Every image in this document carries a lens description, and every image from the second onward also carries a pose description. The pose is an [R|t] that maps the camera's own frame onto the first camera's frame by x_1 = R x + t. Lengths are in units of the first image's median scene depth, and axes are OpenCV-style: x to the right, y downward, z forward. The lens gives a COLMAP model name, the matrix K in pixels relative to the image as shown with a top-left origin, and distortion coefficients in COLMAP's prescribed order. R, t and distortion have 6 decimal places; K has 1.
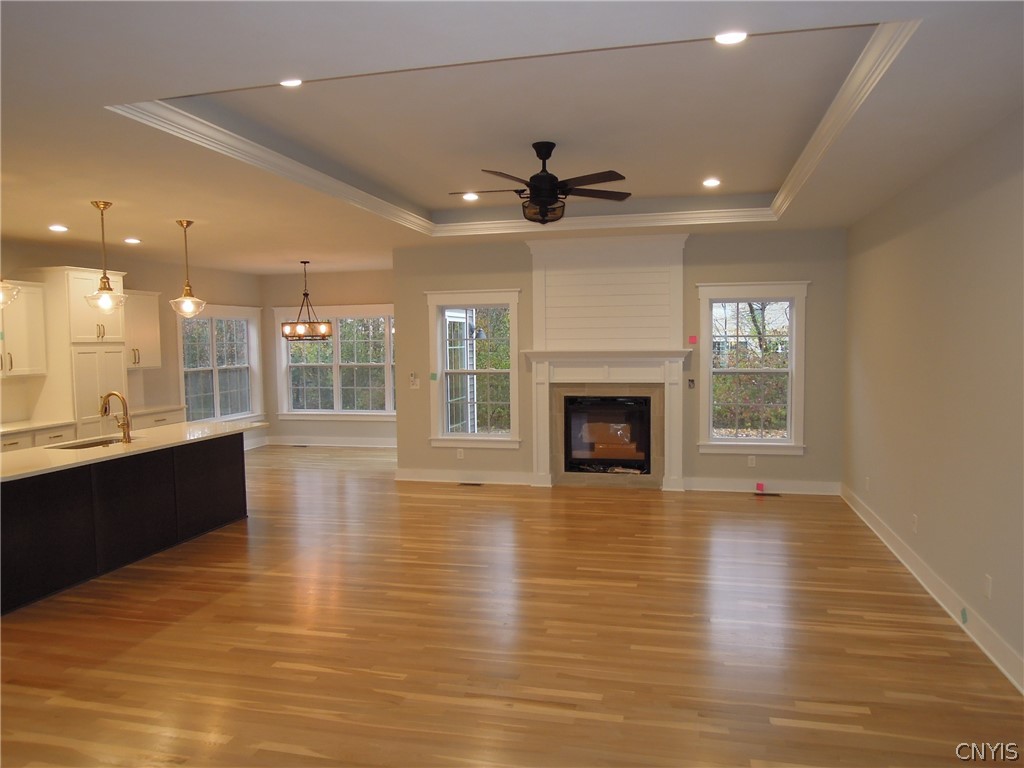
lens RADIAL K [[729.0, 0, 519.2], [0, 729.0, 386.7], [0, 0, 1]] dist [-0.022876, -0.000185]
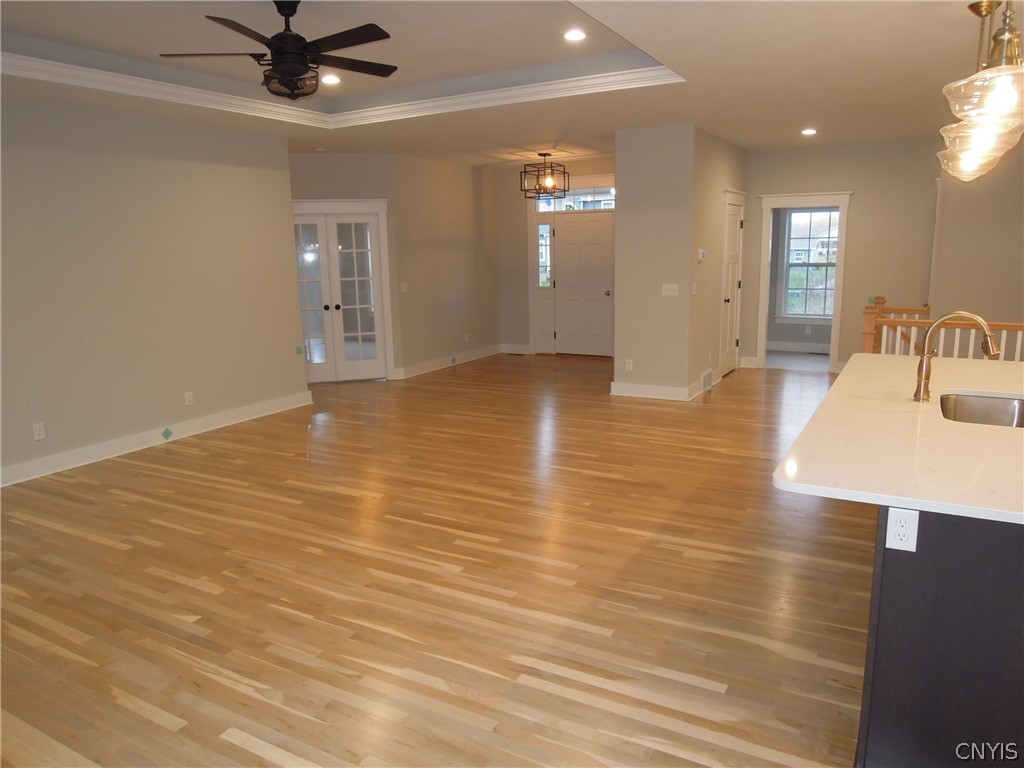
lens RADIAL K [[723.5, 0, 519.6], [0, 723.5, 385.3], [0, 0, 1]] dist [-0.016995, 0.001437]
pose [[-0.962496, -0.011938, 0.271034, -0.274573], [0.057830, 0.967043, 0.247958, -0.064944], [-0.265062, 0.254333, -0.930084, 1.120290]]
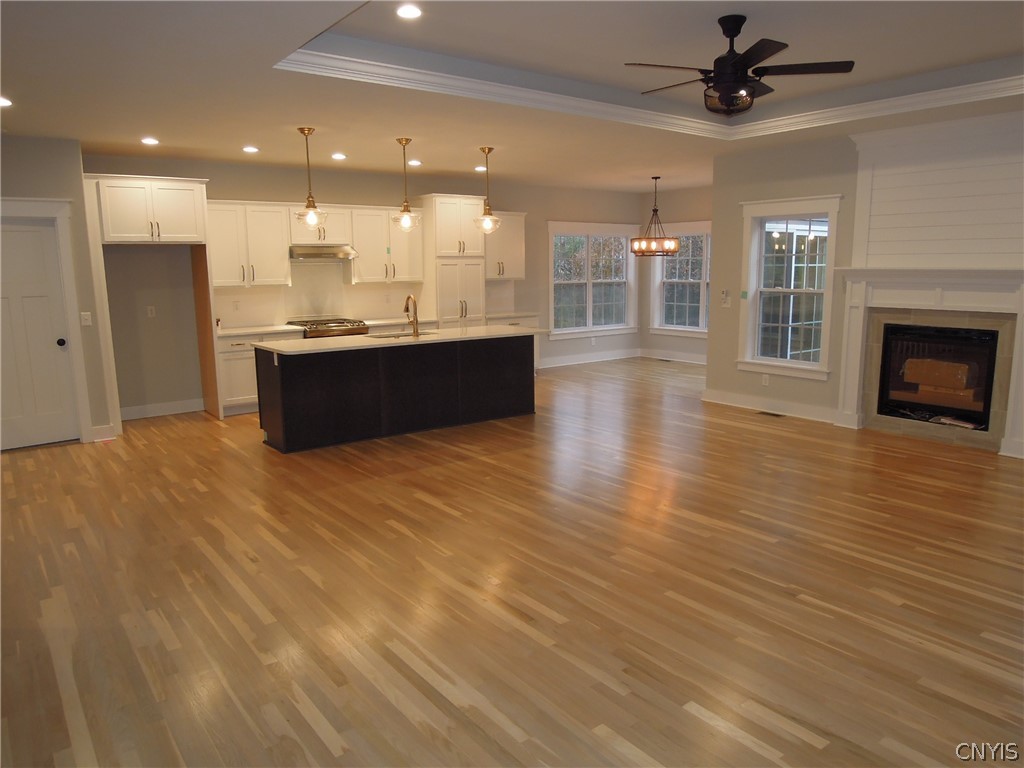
lens RADIAL K [[729.0, 0, 519.2], [0, 729.0, 386.7], [0, 0, 1]] dist [-0.022876, -0.000185]
pose [[0.777697, 0.111160, -0.618733, 0.260916], [-0.043891, 0.991441, 0.122953, 0.000984], [0.627105, -0.068463, 0.775920, 0.097532]]
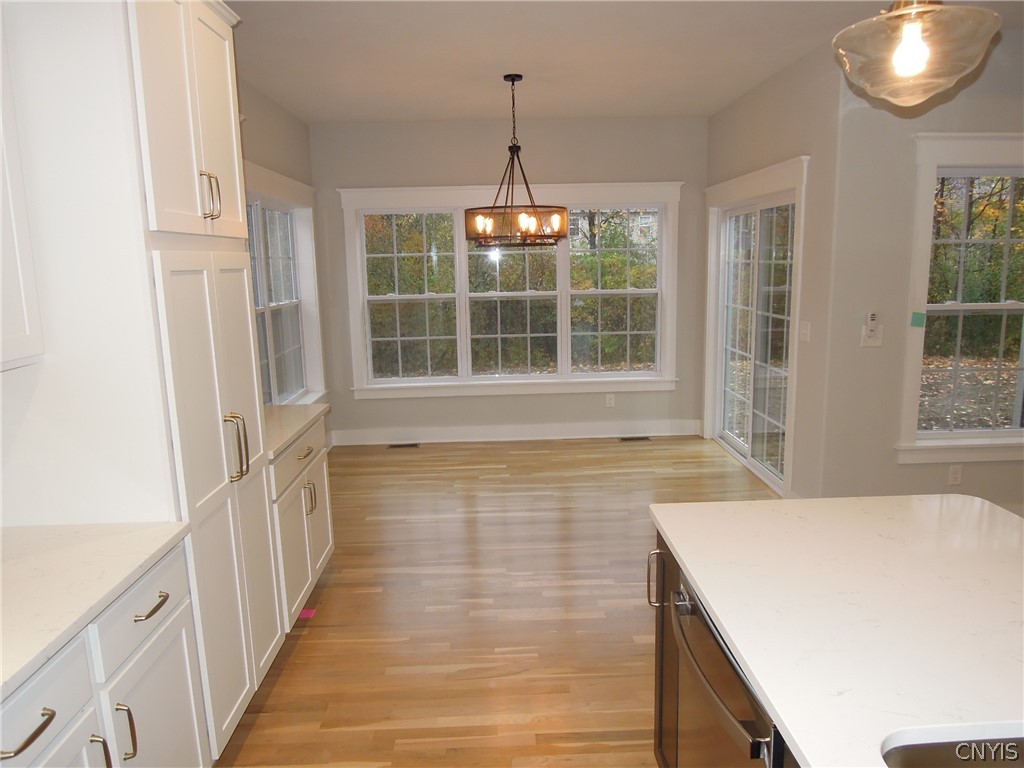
lens RADIAL K [[729.0, 0, 519.2], [0, 729.0, 386.7], [0, 0, 1]] dist [-0.022876, -0.000185]
pose [[0.963765, -0.050034, 0.262017, -0.517729], [0.023809, 0.994466, 0.102325, -0.025819], [-0.265687, -0.092379, 0.959623, 0.649934]]
